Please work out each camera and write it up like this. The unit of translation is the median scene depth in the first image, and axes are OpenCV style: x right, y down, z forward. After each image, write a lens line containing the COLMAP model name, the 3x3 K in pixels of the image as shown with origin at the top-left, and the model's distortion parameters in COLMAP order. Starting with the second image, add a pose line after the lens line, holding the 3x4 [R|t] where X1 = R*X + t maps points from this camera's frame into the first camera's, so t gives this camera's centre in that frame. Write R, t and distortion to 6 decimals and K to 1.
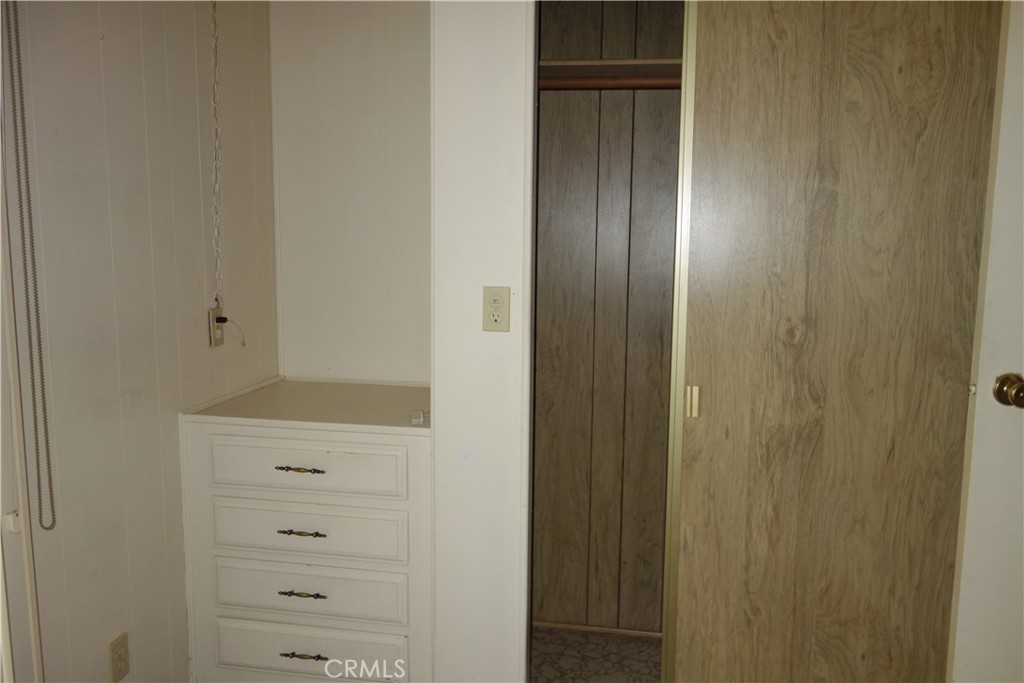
lens RADIAL K [[815.3, 0, 511.2], [0, 815.3, 342.6], [0, 0, 1]] dist [0.002884, 0.011604]
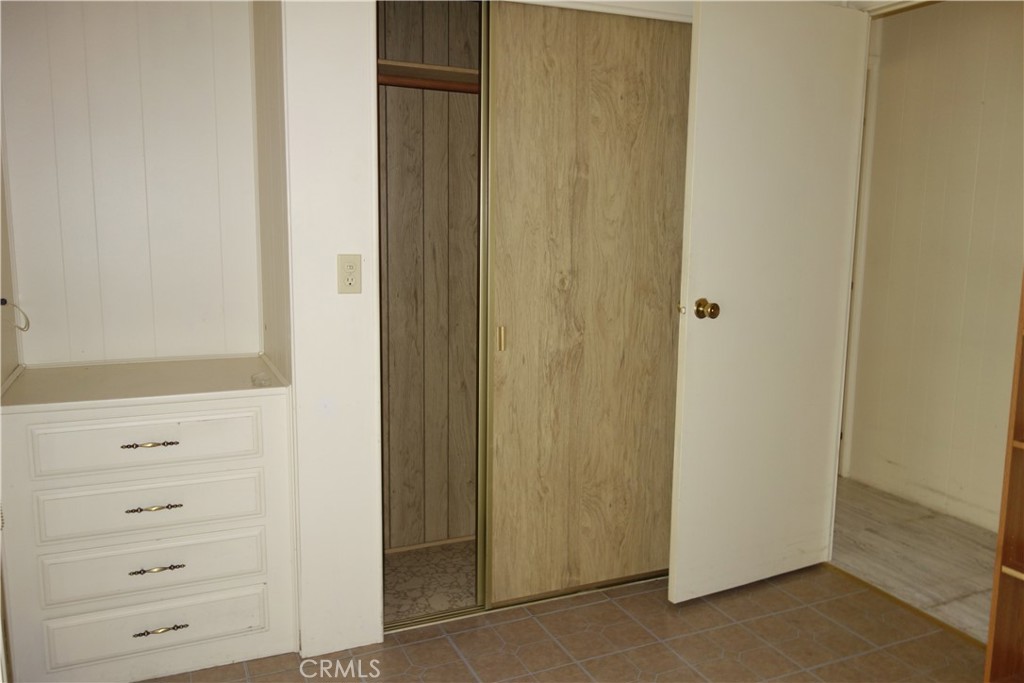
lens RADIAL K [[815.3, 0, 511.7], [0, 815.3, 348.4], [0, 0, 1]] dist [0.002884, 0.011604]
pose [[0.814570, -0.090242, 0.573003, -0.518540], [0.071446, 0.995911, 0.055279, 0.017391], [-0.575649, -0.004090, 0.817687, -0.076324]]
